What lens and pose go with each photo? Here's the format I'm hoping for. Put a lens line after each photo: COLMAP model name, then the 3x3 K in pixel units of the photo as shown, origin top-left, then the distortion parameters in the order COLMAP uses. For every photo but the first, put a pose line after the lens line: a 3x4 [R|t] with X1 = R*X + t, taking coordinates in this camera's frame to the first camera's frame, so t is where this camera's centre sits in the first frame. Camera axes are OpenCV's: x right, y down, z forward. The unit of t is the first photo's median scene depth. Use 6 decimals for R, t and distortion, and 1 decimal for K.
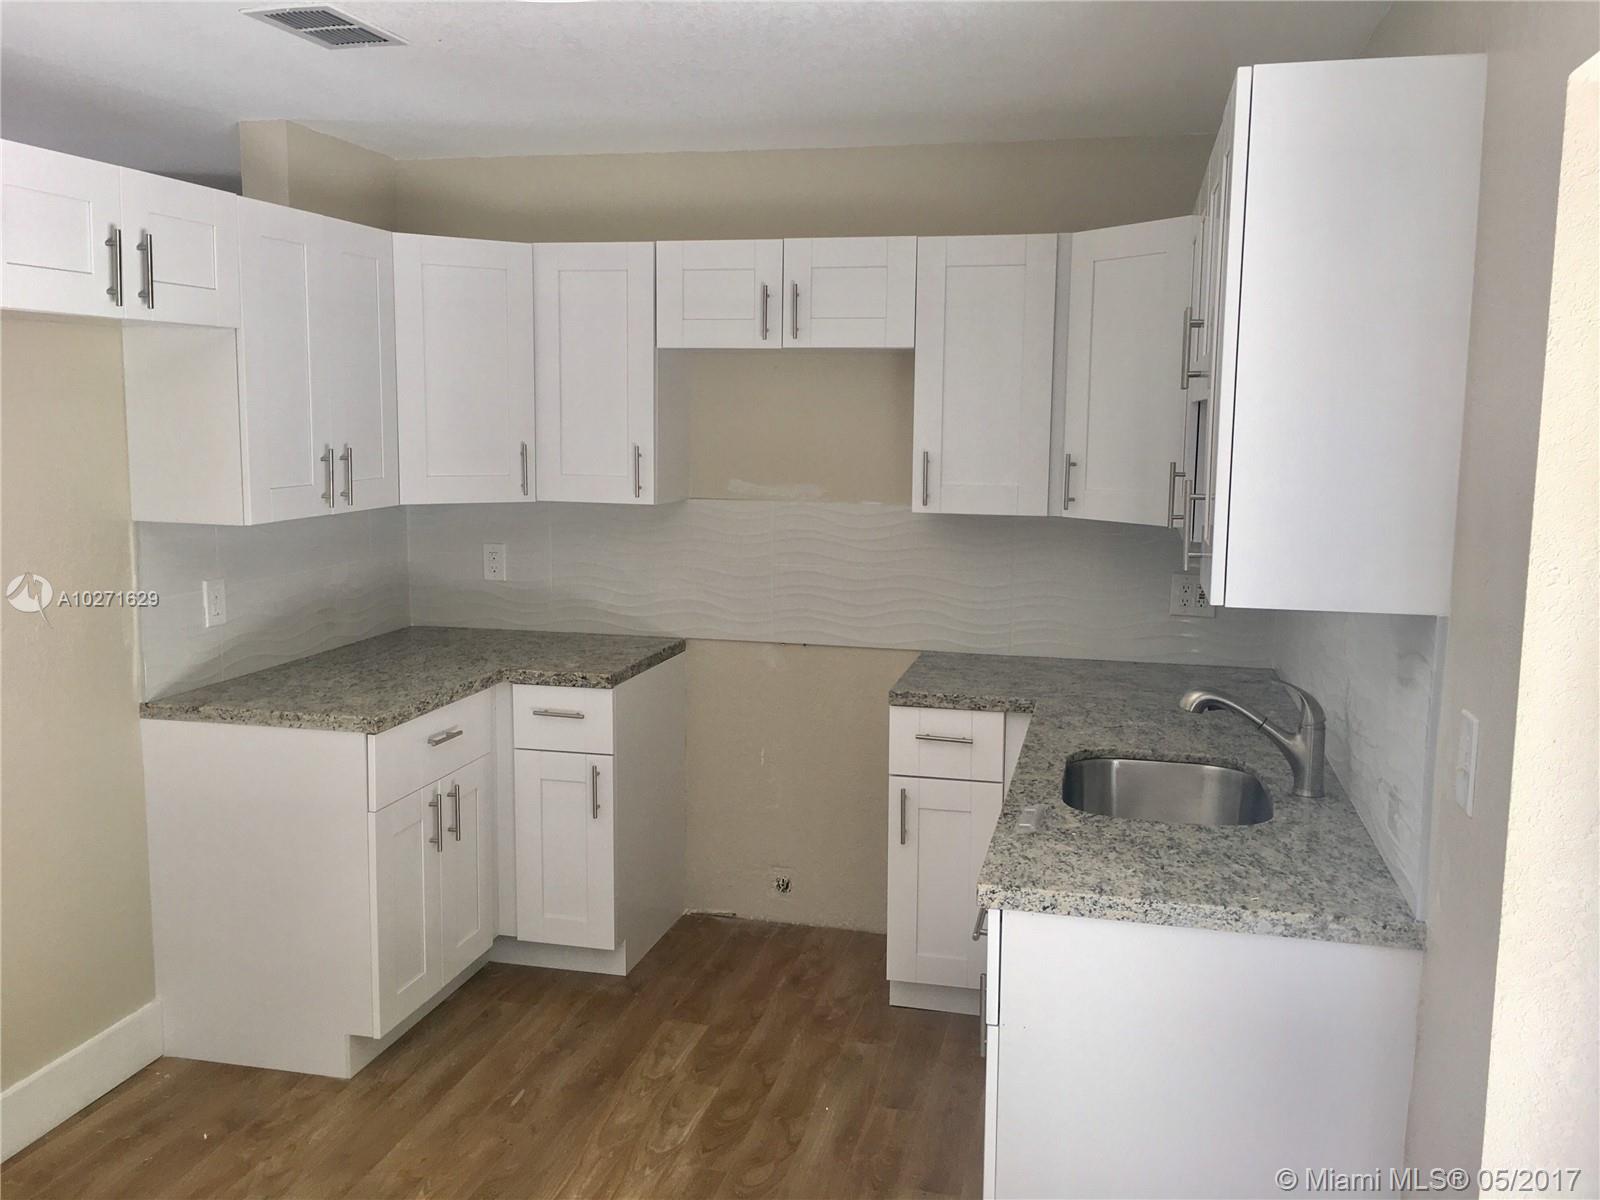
lens RADIAL K [[1360.7, 0, 788.9], [0, 1360.7, 591.9], [0, 0, 1]] dist [0.061300, -0.075826]
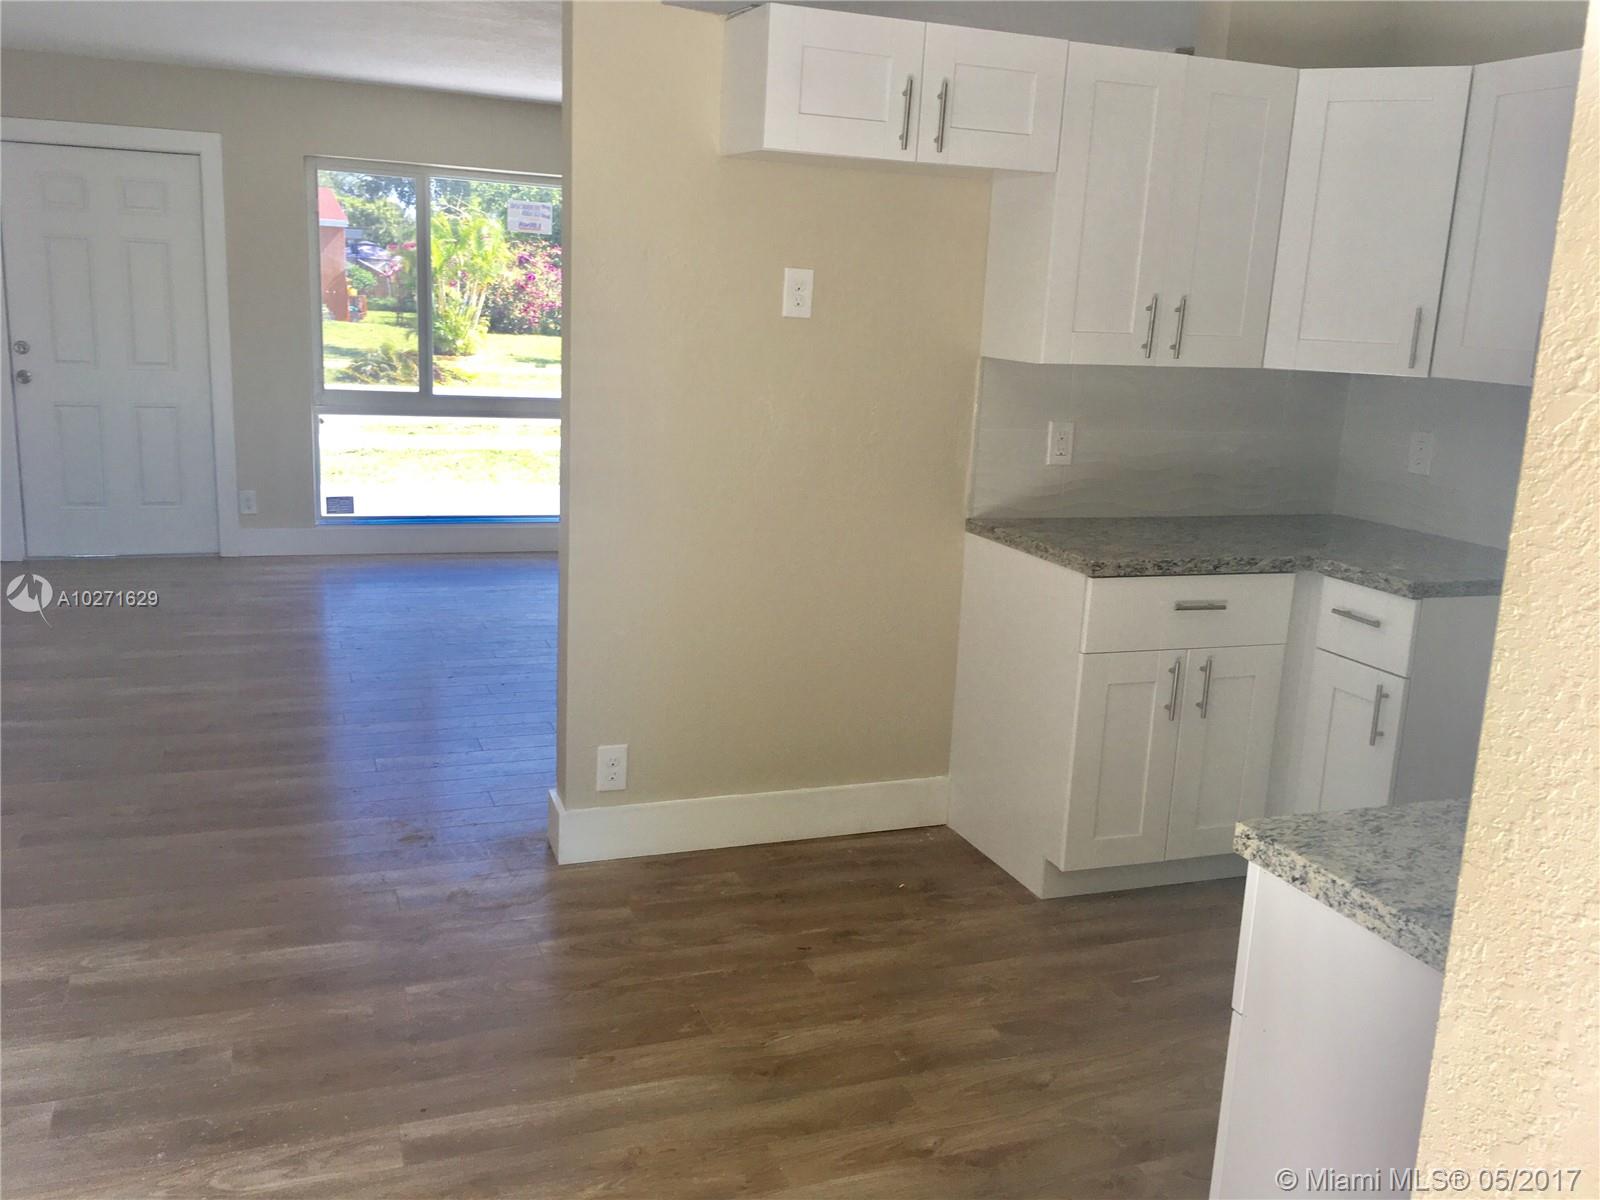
lens RADIAL K [[1360.7, 0, 803.0], [0, 1360.7, 595.2], [0, 0, 1]] dist [0.061300, -0.075826]
pose [[0.576908, 0.193141, -0.793646, 0.346009], [-0.151529, 0.980083, 0.128364, 0.018242], [0.802631, 0.046206, 0.594684, 0.210028]]
